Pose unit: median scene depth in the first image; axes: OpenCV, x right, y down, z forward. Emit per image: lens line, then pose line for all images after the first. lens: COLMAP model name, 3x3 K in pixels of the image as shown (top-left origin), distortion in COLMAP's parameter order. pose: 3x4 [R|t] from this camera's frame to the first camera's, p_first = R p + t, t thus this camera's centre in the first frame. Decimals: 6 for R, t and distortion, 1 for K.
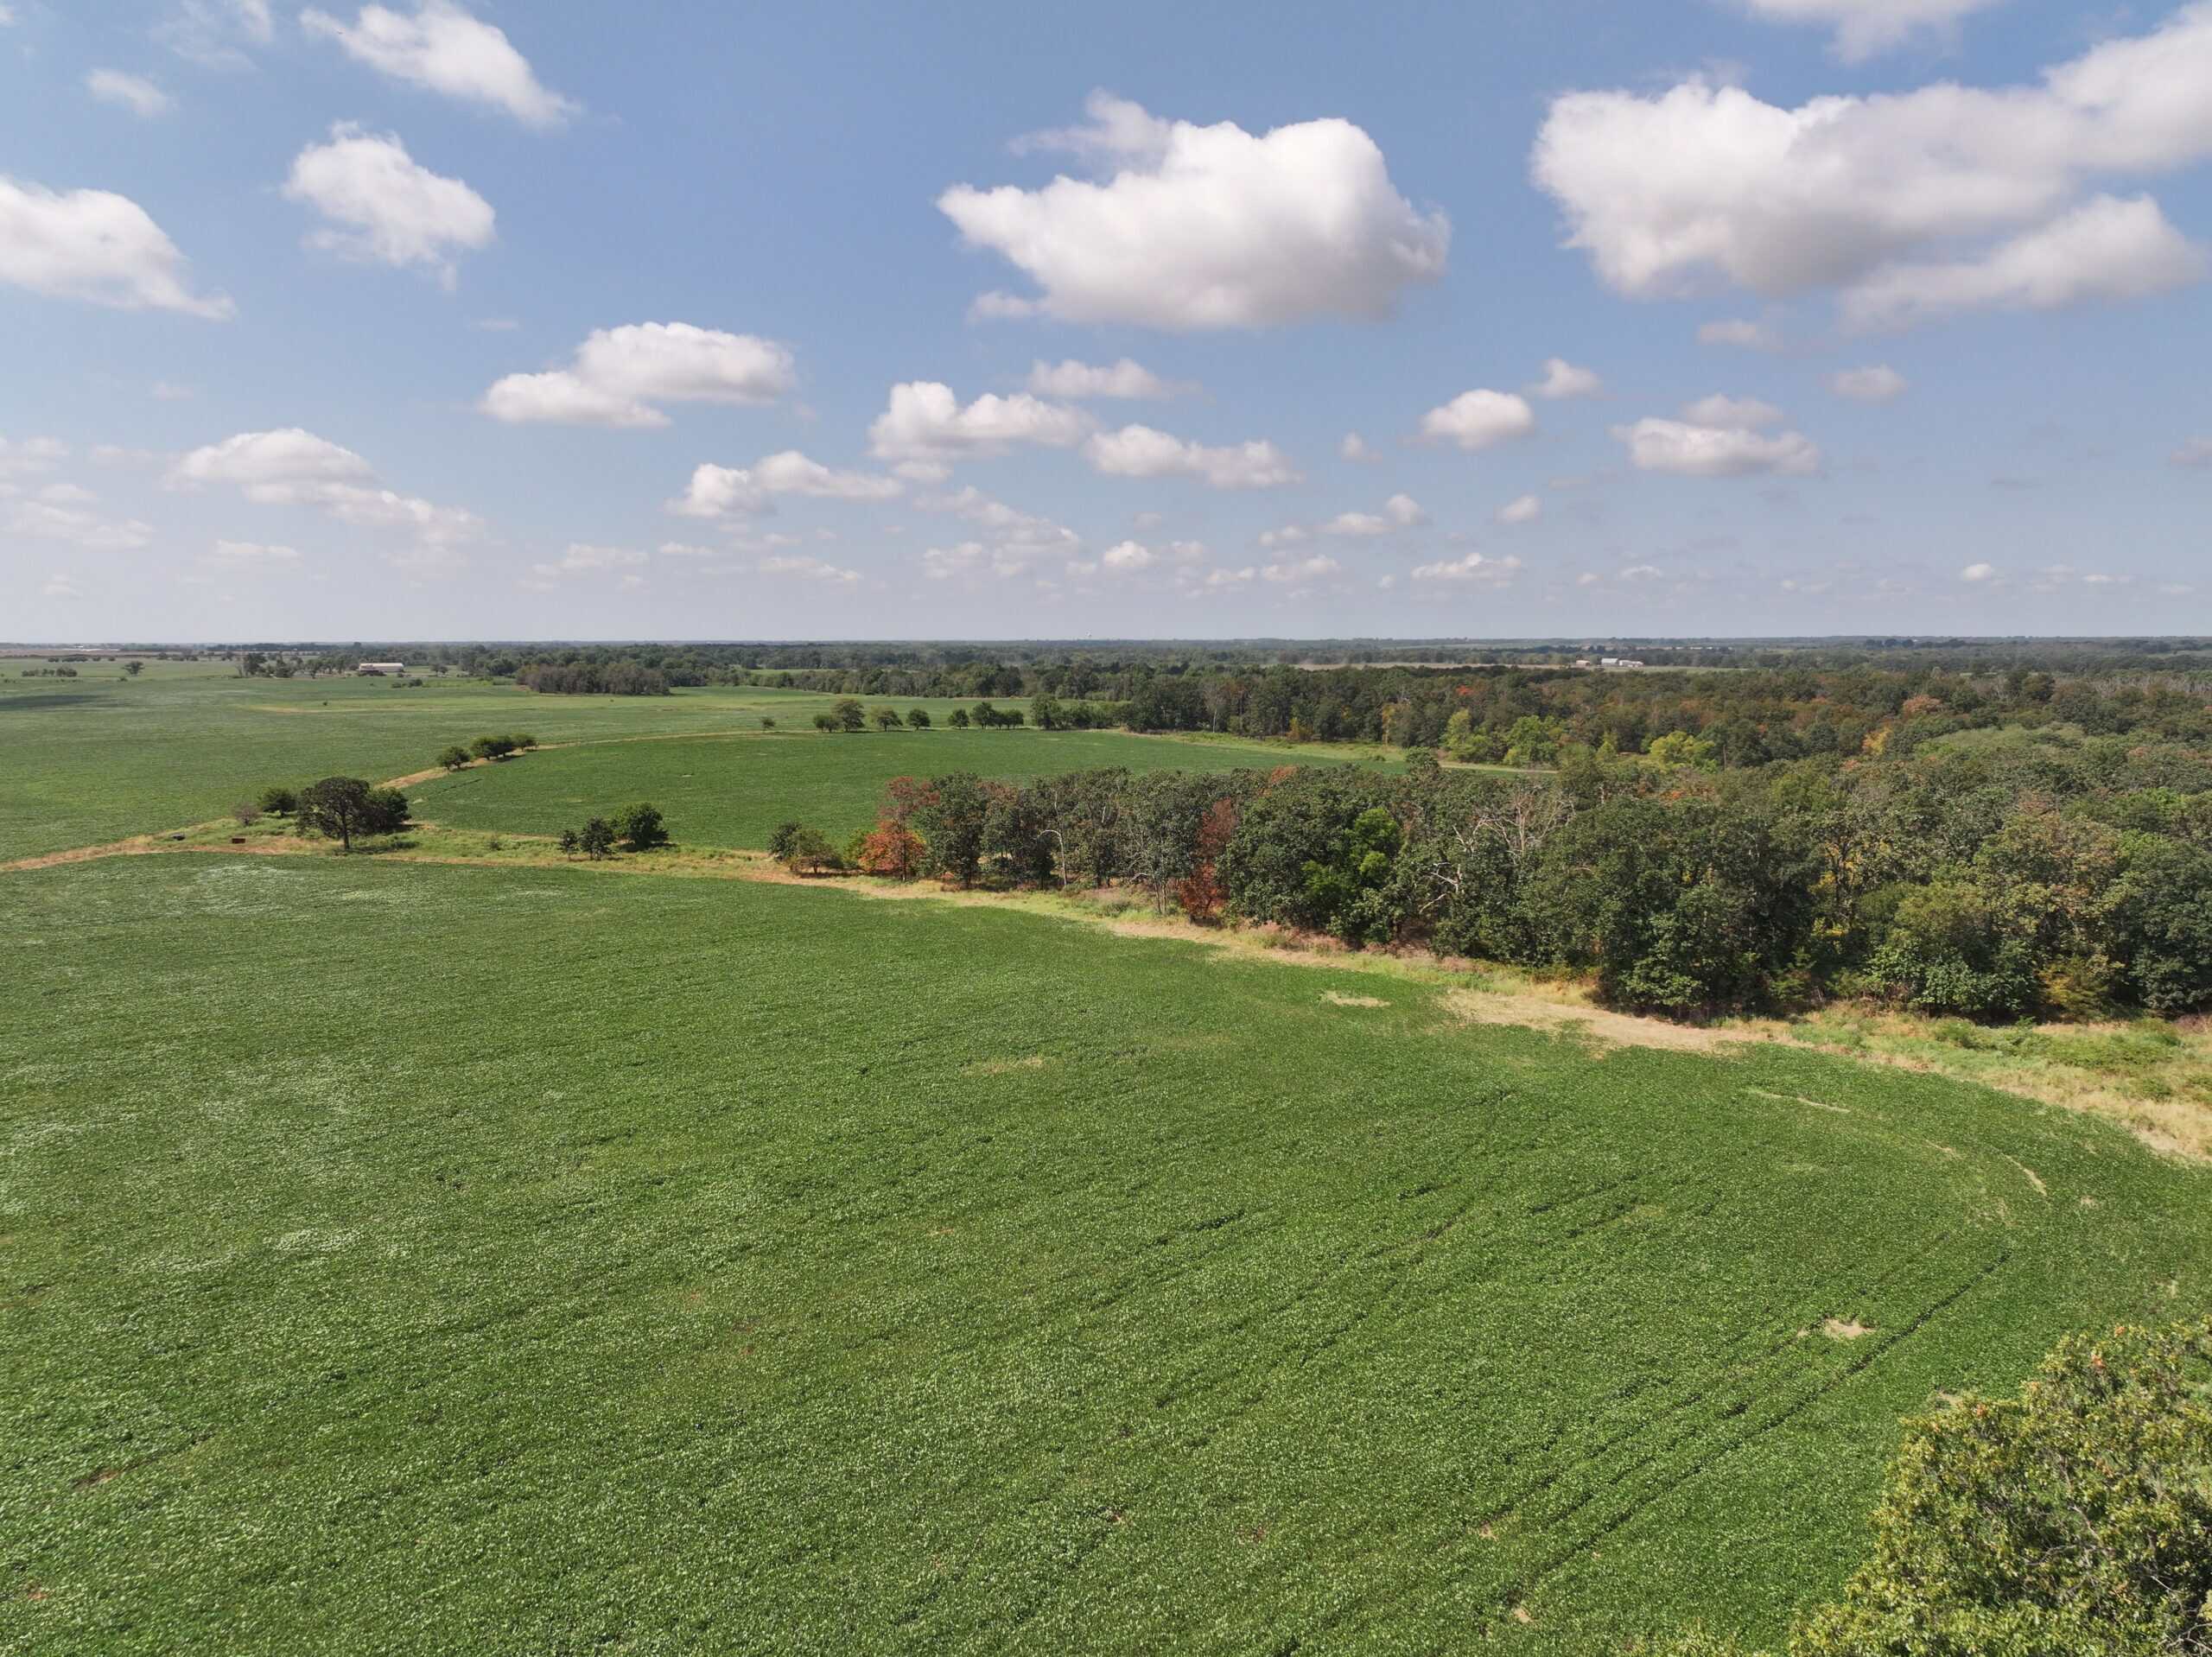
lens RADIAL K [[1536.7, 0, 1092.0], [0, 1536.7, 821.6], [0, 0, 1]] dist [-0.000072, 0.008701]
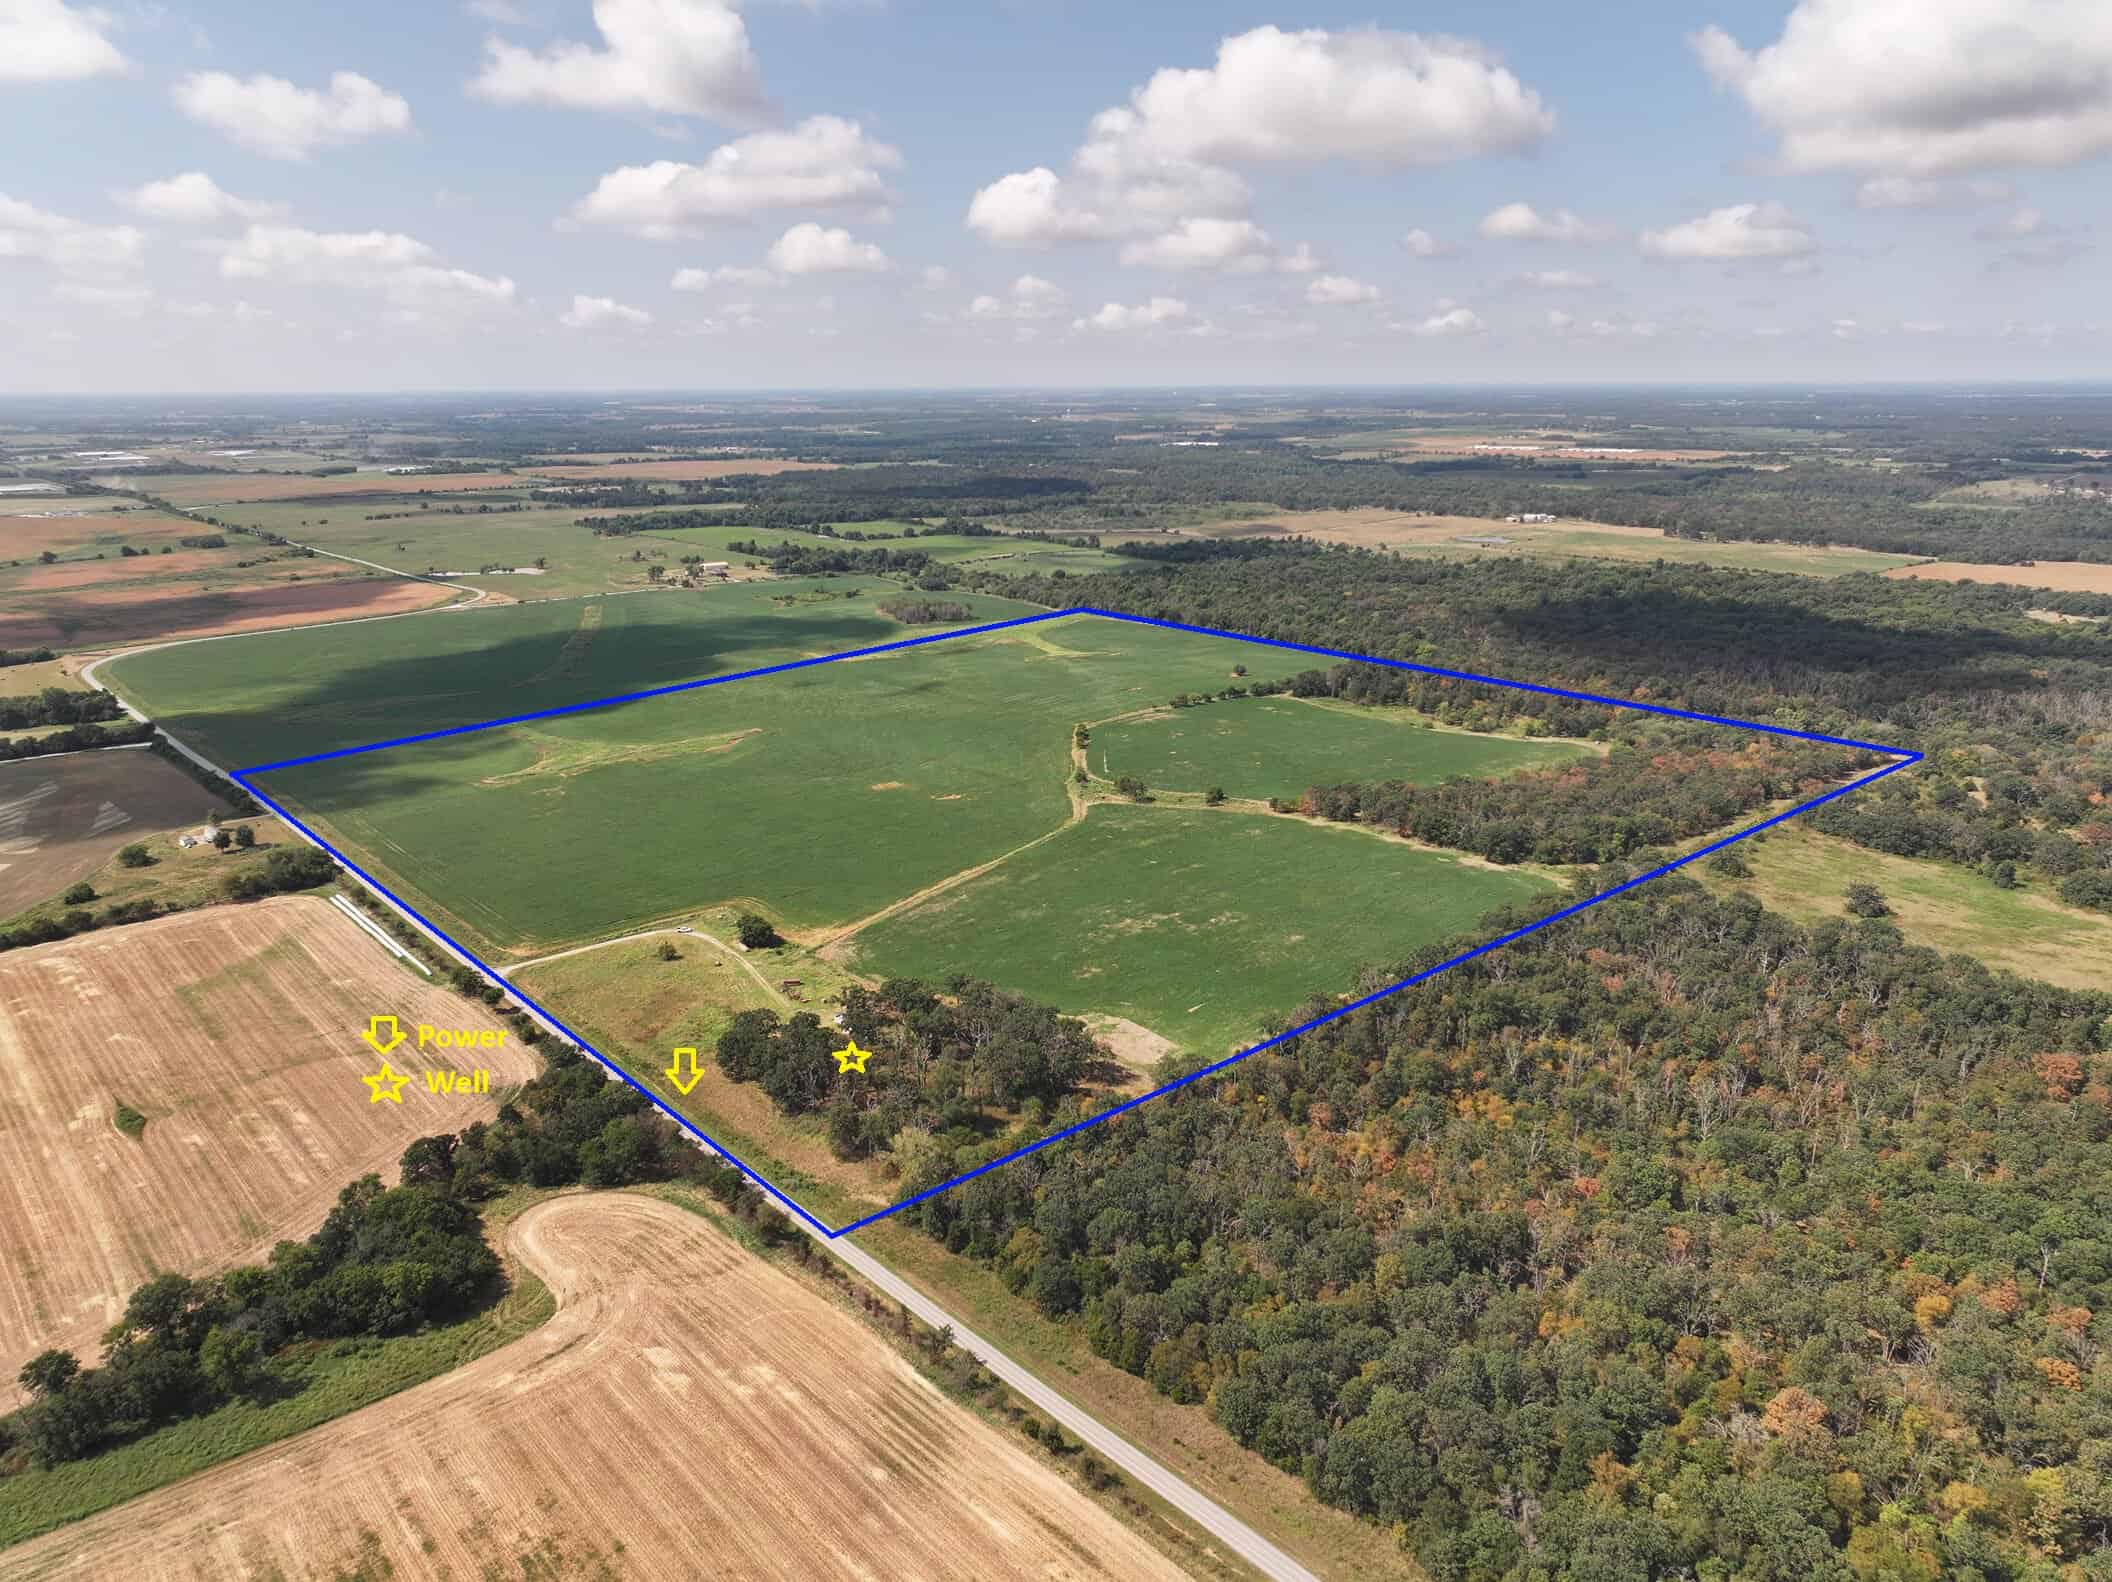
lens RADIAL K [[1467.3, 0, 1056.5], [0, 1467.3, 791.7], [0, 0, 1]] dist [-0.000072, 0.008701]
pose [[0.999893, -0.011119, 0.009512, -1.150876], [0.009477, 0.987390, 0.158025, -0.883180], [-0.011149, -0.157918, 0.987389, -3.778097]]
